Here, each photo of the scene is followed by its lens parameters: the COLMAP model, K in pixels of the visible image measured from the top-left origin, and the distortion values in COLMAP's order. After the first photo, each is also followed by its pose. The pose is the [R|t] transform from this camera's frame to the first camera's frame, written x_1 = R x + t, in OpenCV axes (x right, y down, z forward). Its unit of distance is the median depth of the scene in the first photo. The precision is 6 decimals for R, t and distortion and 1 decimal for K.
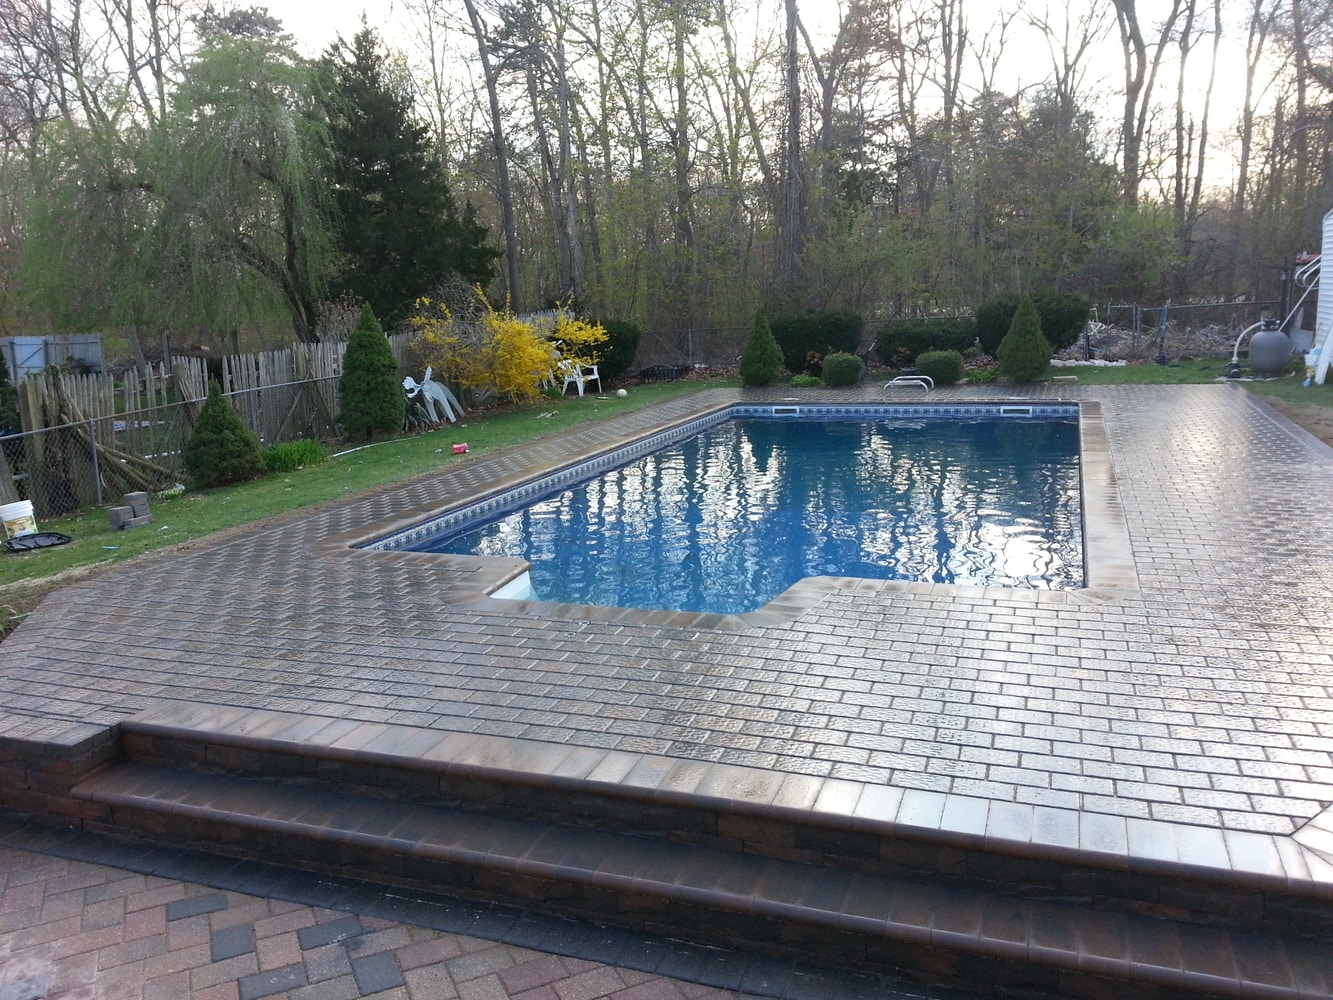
lens RADIAL K [[1078.9, 0, 657.7], [0, 1078.9, 505.5], [0, 0, 1]] dist [0.101049, -0.173709]
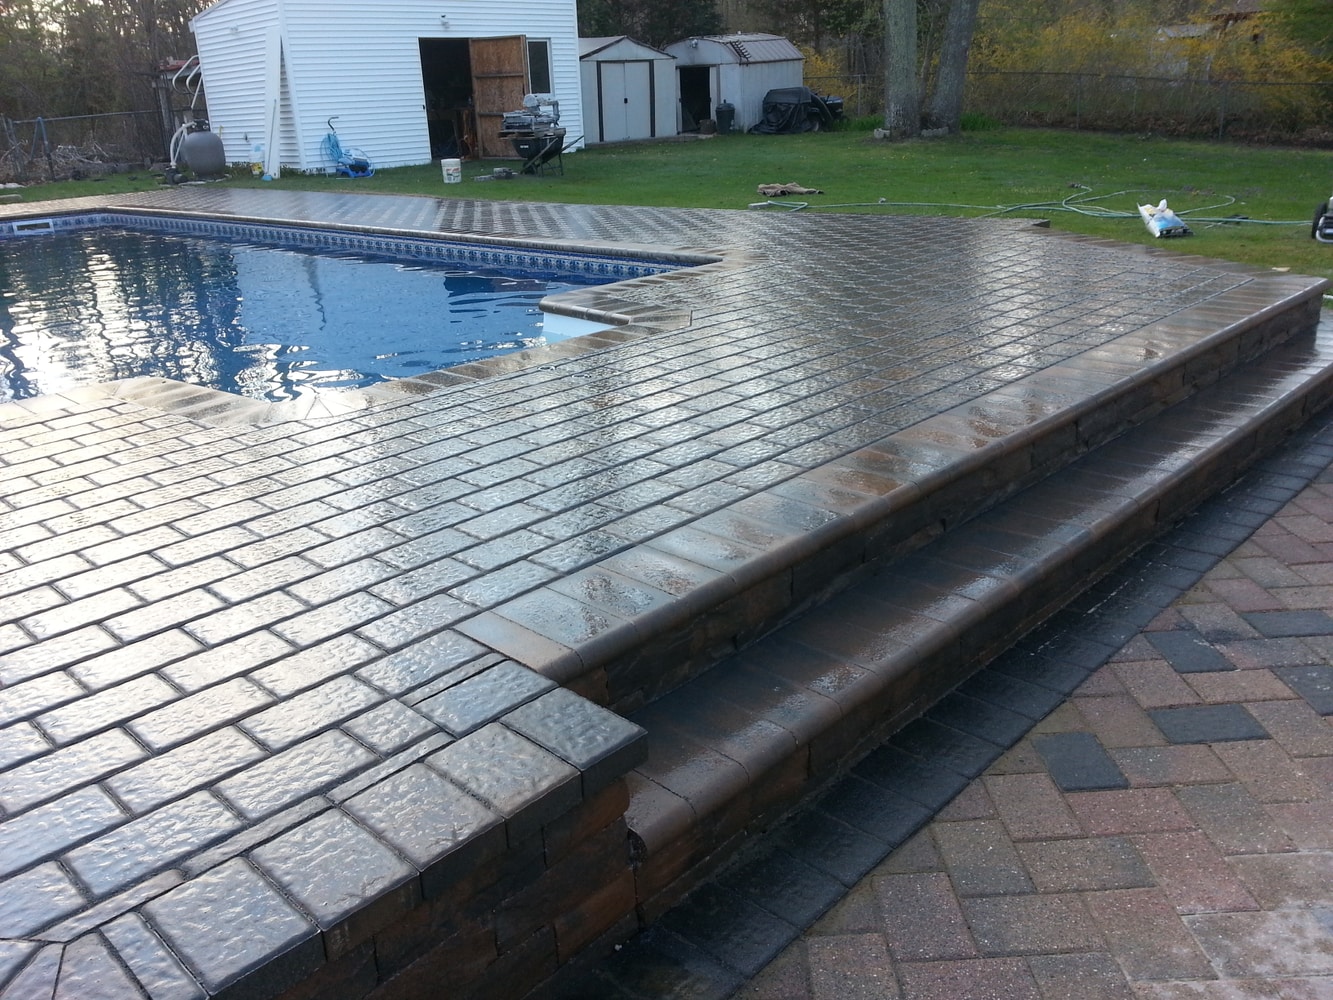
lens RADIAL K [[1078.9, 0, 656.3], [0, 1078.9, 487.6], [0, 0, 1]] dist [0.101049, -0.173709]
pose [[0.406091, -0.290716, 0.866357, -0.221451], [0.210261, 0.952336, 0.221011, 0.014758], [-0.889315, 0.092410, 0.447861, 0.214934]]
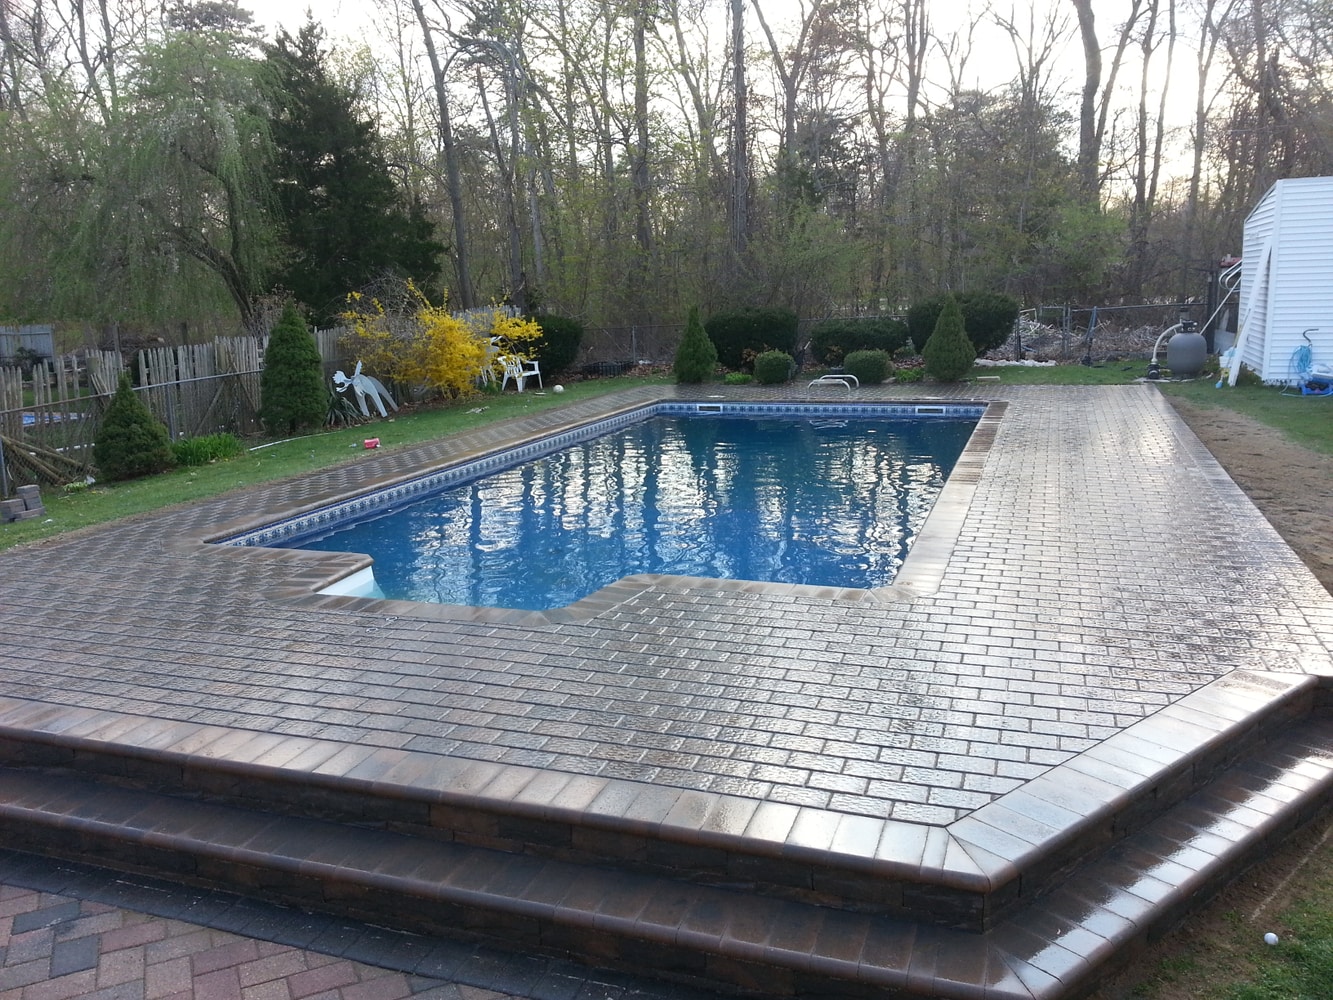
lens RADIAL K [[1078.9, 0, 655.6], [0, 1078.9, 500.7], [0, 0, 1]] dist [0.101049, -0.173709]
pose [[0.999932, 0.006909, 0.009437, 0.057559], [-0.006917, 0.999976, 0.000814, -0.001701], [-0.009431, -0.000879, 0.999955, -0.008487]]
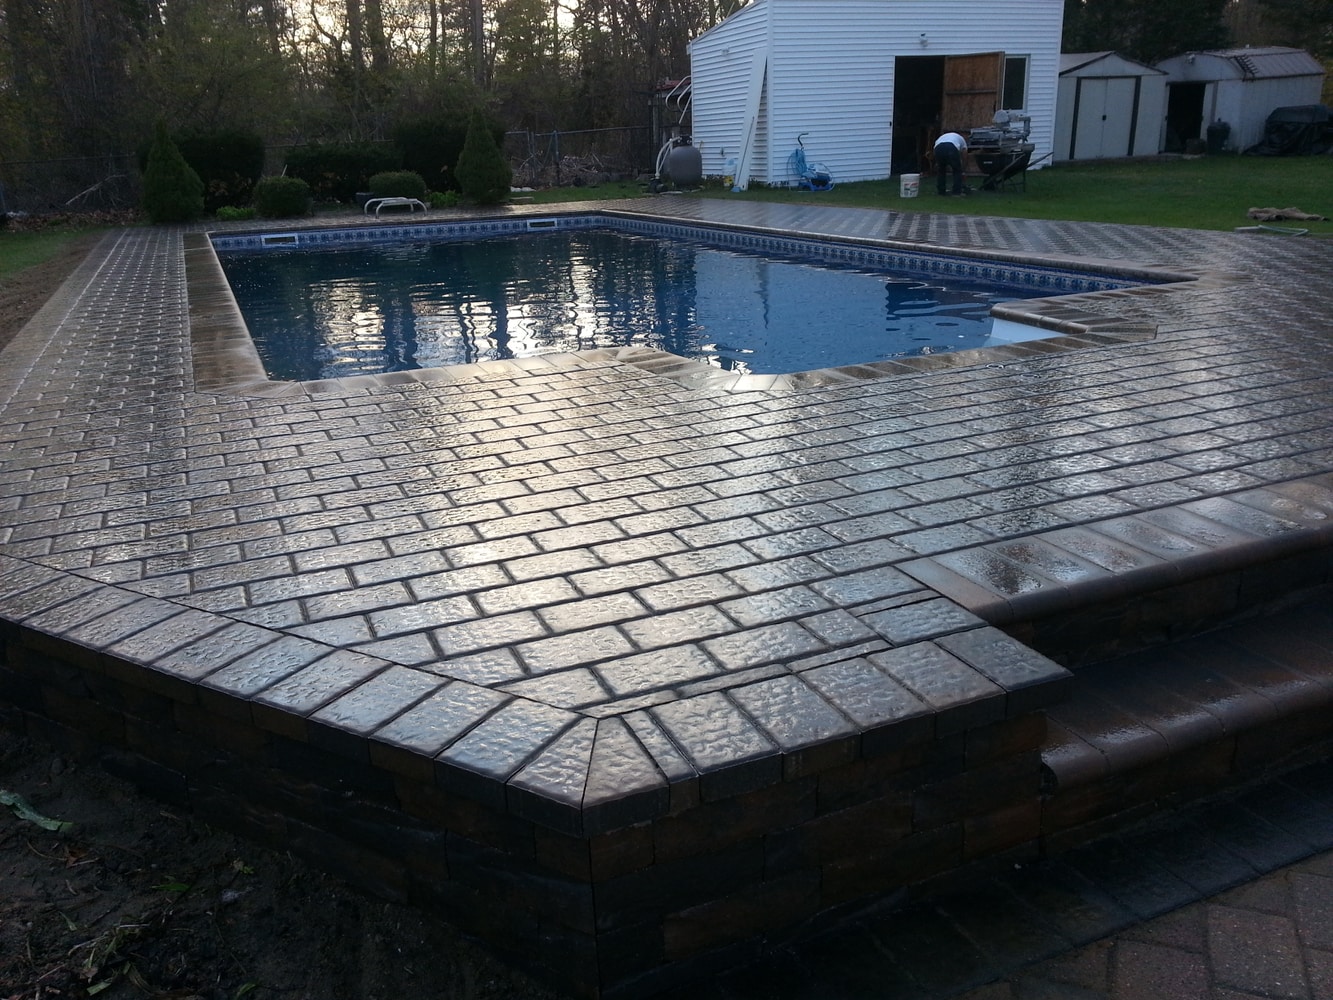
lens RADIAL K [[1078.9, 0, 655.3], [0, 1078.9, 490.2], [0, 0, 1]] dist [0.101049, -0.173709]
pose [[0.725972, -0.202004, 0.657388, -0.239973], [0.144641, 0.979357, 0.141208, 0.018768], [-0.672342, -0.007428, 0.740203, 0.210122]]
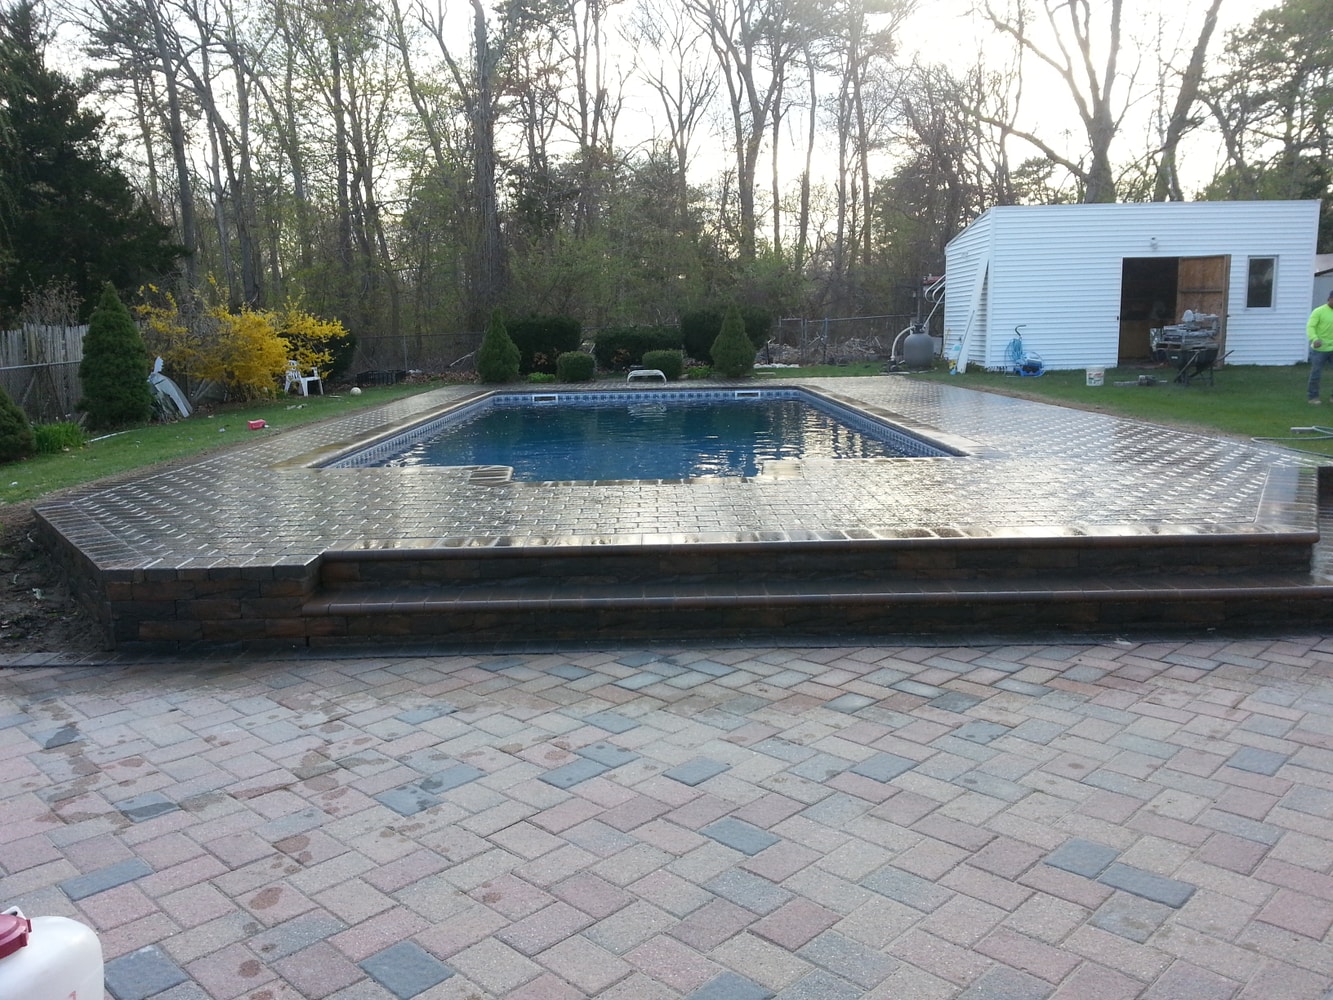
lens RADIAL K [[1078.9, 0, 657.3], [0, 1078.9, 505.4], [0, 0, 1]] dist [0.101049, -0.173709]
pose [[0.934771, -0.038645, 0.353142, -0.155333], [0.053156, 0.998090, -0.031483, 0.056195], [-0.351251, 0.048201, 0.935040, -0.034765]]
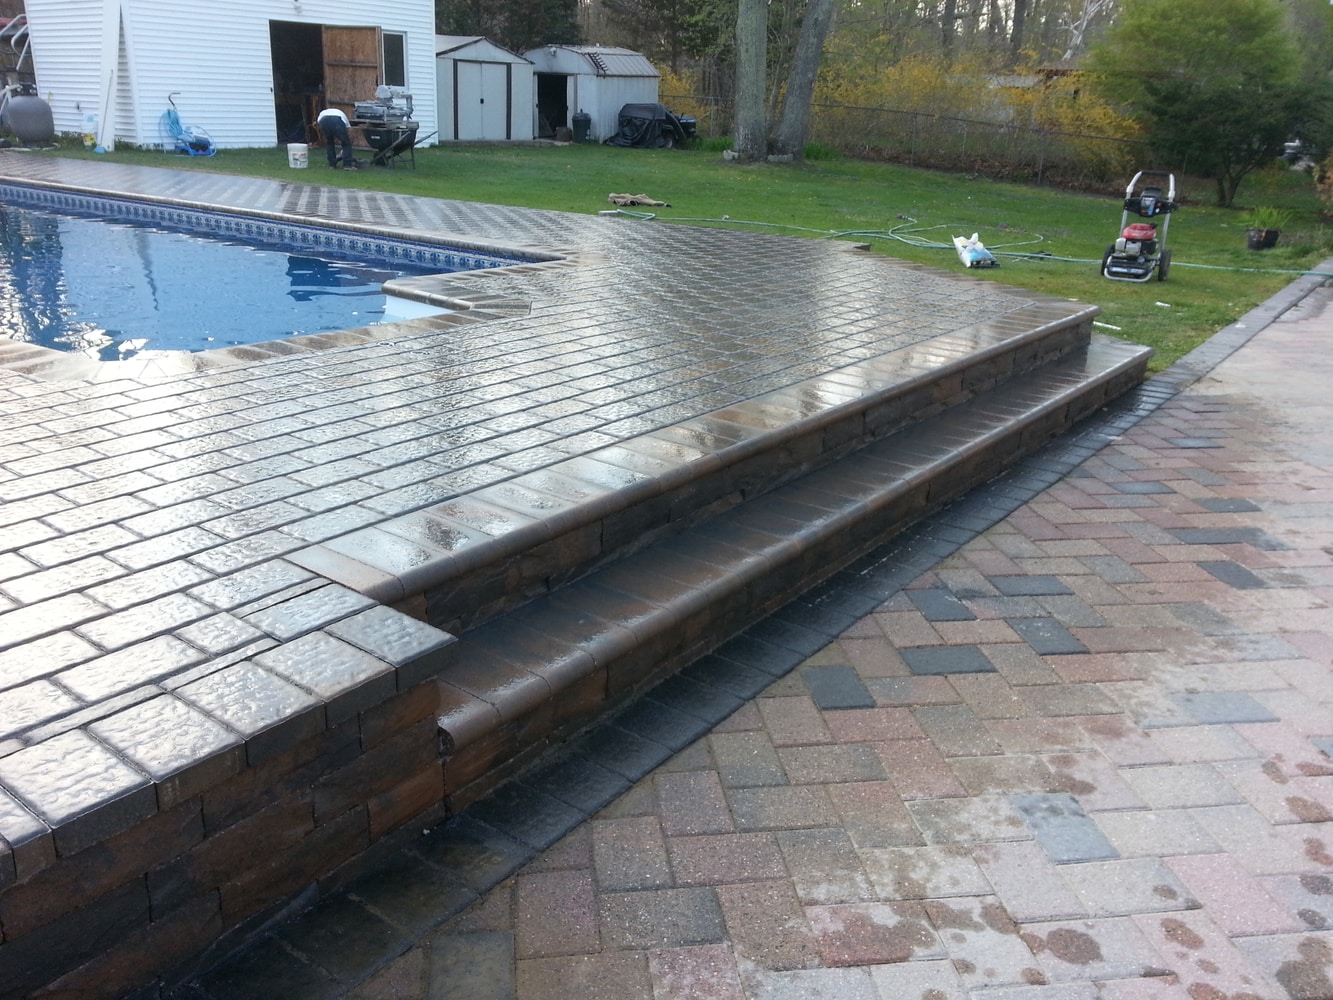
lens RADIAL K [[1078.9, 0, 656.8], [0, 1078.9, 491.4], [0, 0, 1]] dist [0.101049, -0.173709]
pose [[0.289935, -0.273597, 0.917105, -0.236119], [0.145632, 0.959720, 0.240269, 0.018884], [-0.945901, 0.063897, 0.318101, 0.205502]]
